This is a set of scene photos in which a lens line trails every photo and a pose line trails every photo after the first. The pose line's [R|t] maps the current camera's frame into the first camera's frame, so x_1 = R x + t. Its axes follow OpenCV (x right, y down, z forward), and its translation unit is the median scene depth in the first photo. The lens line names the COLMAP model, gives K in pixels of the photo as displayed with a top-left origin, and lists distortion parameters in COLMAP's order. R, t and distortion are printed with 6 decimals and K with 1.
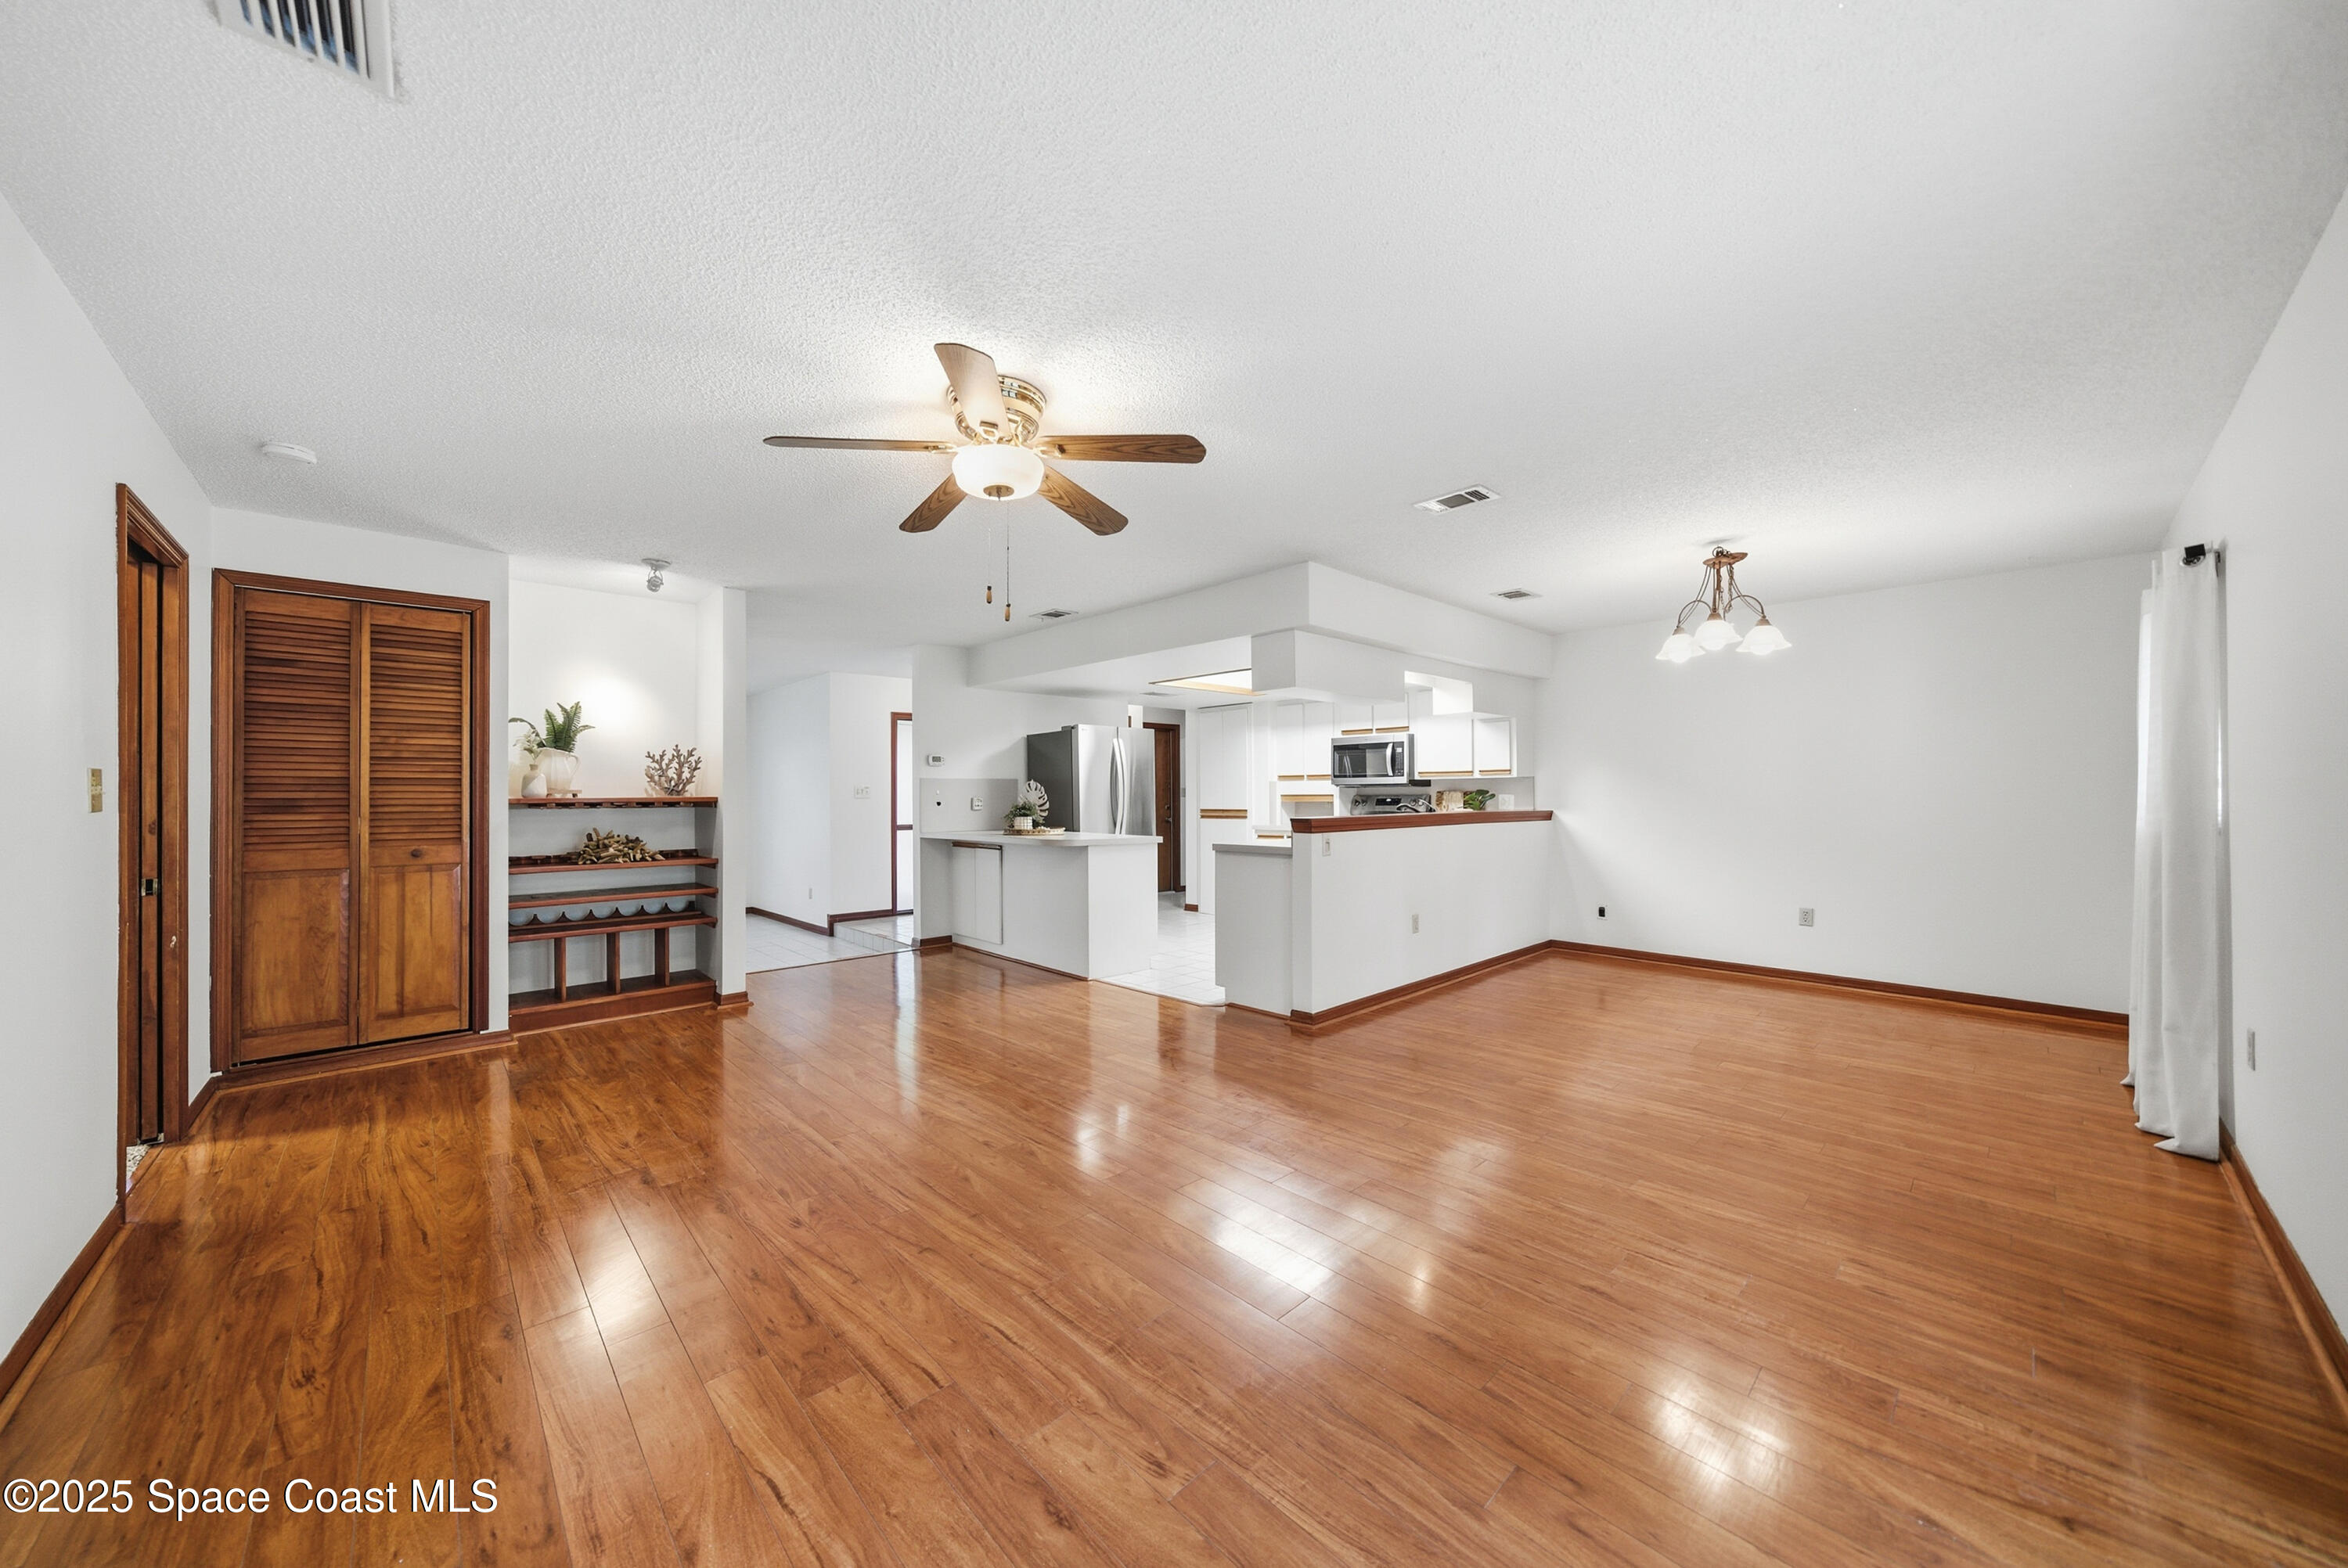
lens RADIAL K [[816.7, 0, 1185.8], [0, 816.7, 788.5], [0, 0, 1]] dist [-0.007357, 0.000060]
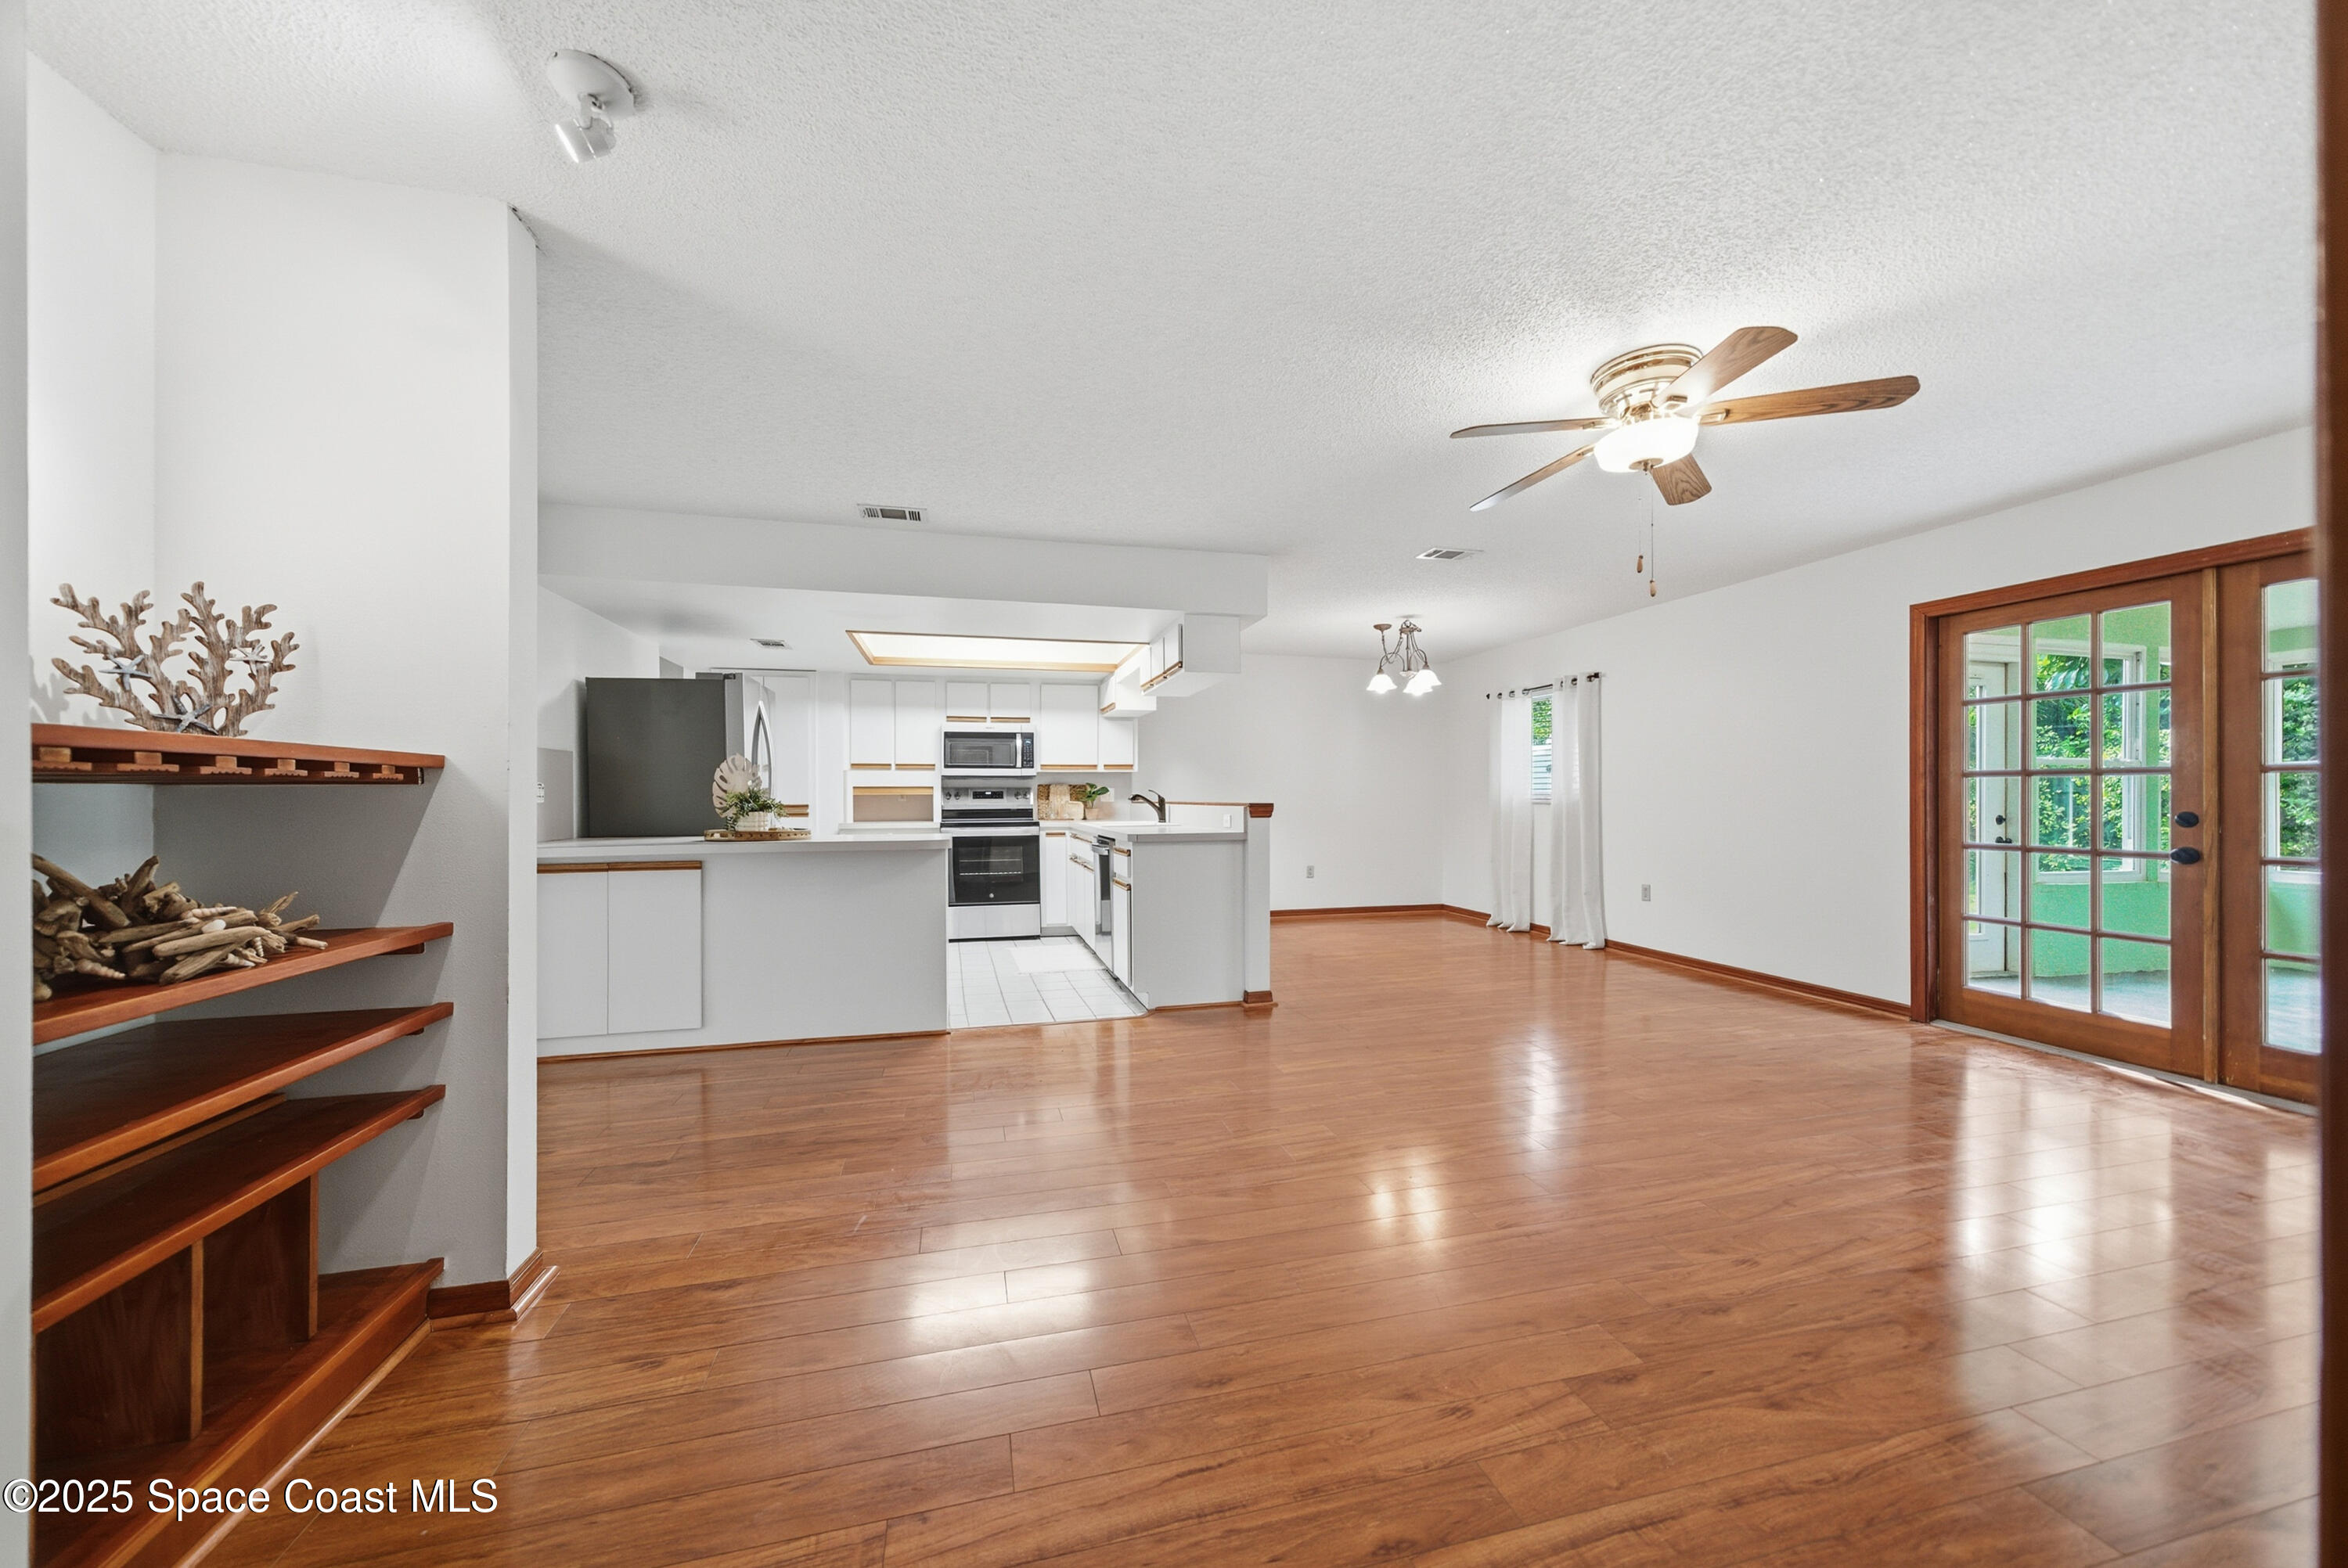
lens RADIAL K [[816.7, 0, 1174.5], [0, 816.7, 788.1], [0, 0, 1]] dist [-0.007357, 0.000060]
pose [[0.498613, 0.013729, 0.866716, -0.705805], [-0.006849, 0.999906, -0.011898, 0.026978], [-0.866797, -0.000004, 0.498661, 0.511844]]
